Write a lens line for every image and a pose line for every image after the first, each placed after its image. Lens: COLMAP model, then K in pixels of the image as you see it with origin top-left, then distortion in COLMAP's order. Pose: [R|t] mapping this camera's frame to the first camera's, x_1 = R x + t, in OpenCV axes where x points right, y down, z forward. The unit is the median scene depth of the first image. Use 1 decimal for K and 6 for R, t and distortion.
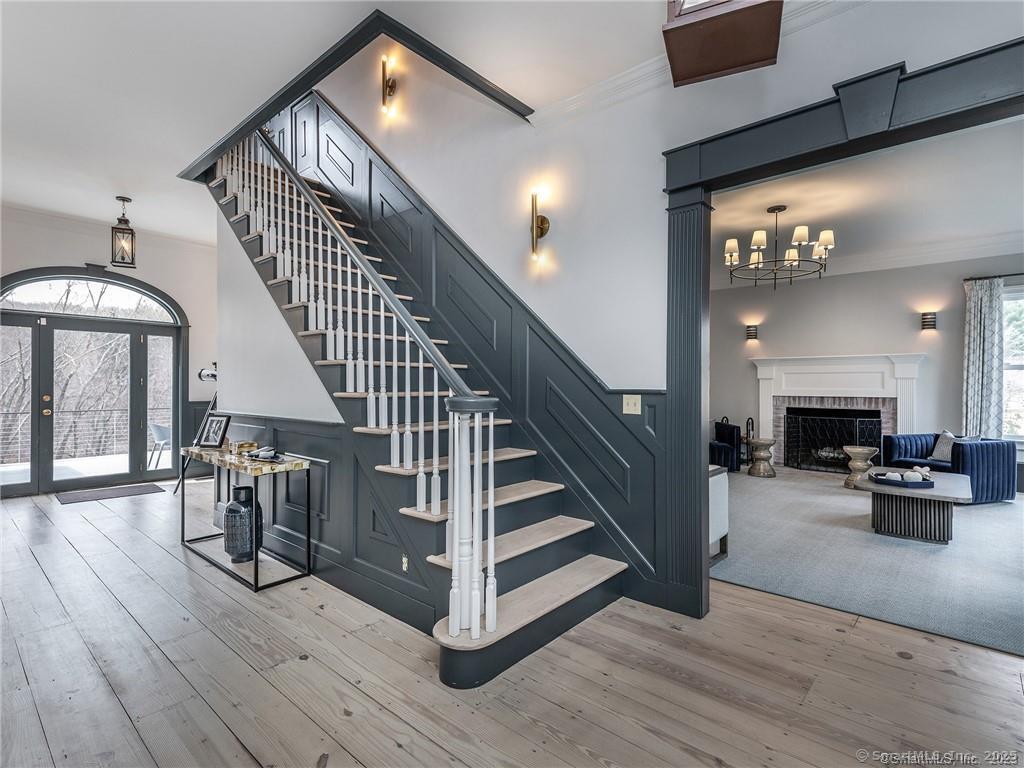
lens RADIAL K [[510.4, 0, 507.7], [0, 510.4, 384.2], [0, 0, 1]] dist [0.012996, -0.005074]
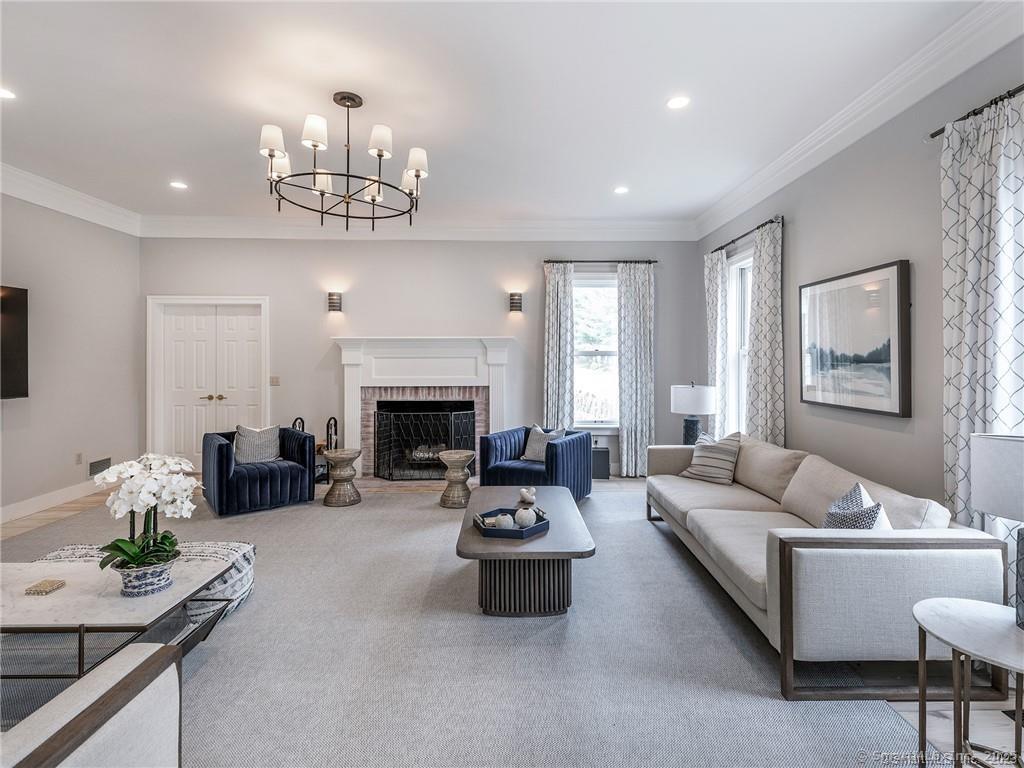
lens RADIAL K [[510.4, 0, 525.0], [0, 510.4, 354.5], [0, 0, 1]] dist [0.012996, -0.005074]
pose [[0.728230, -0.002420, 0.685329, 0.196952], [0.004212, 0.999991, -0.000945, -0.027314], [-0.685320, 0.003575, 0.728233, 0.312109]]
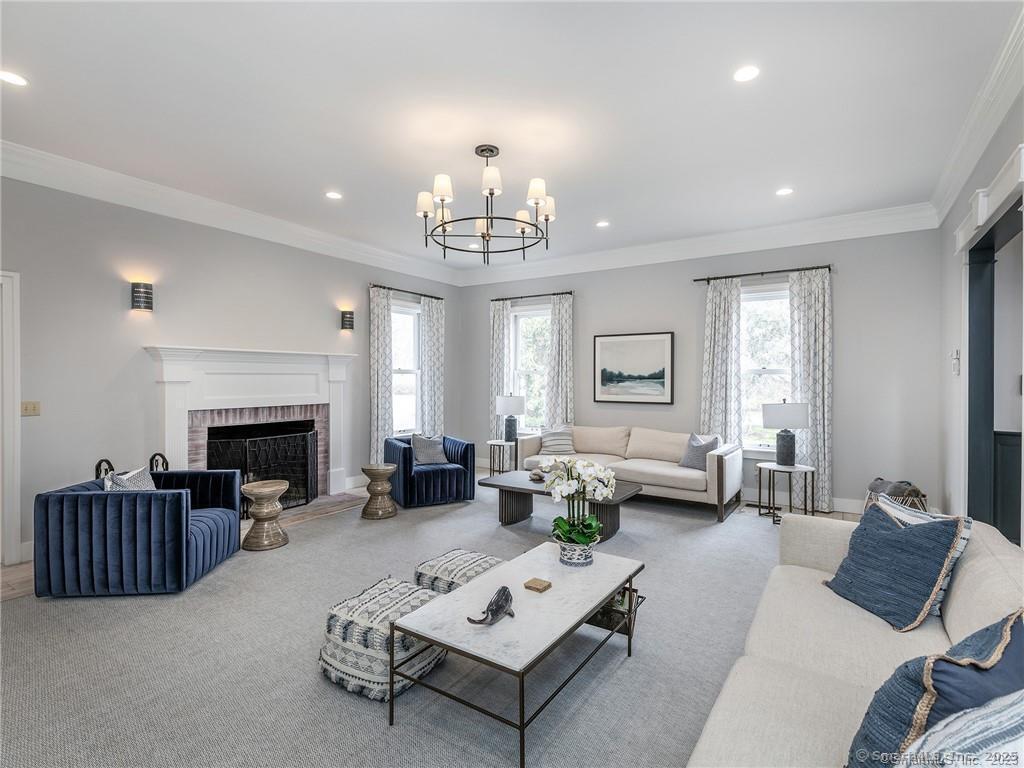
lens RADIAL K [[510.4, 0, 496.4], [0, 510.4, 380.8], [0, 0, 1]] dist [0.012996, -0.005074]
pose [[-0.138762, -0.014456, 0.990220, -0.140533], [-0.007976, 0.999877, 0.013480, -0.026464], [-0.990294, -0.006027, -0.138861, 0.835516]]
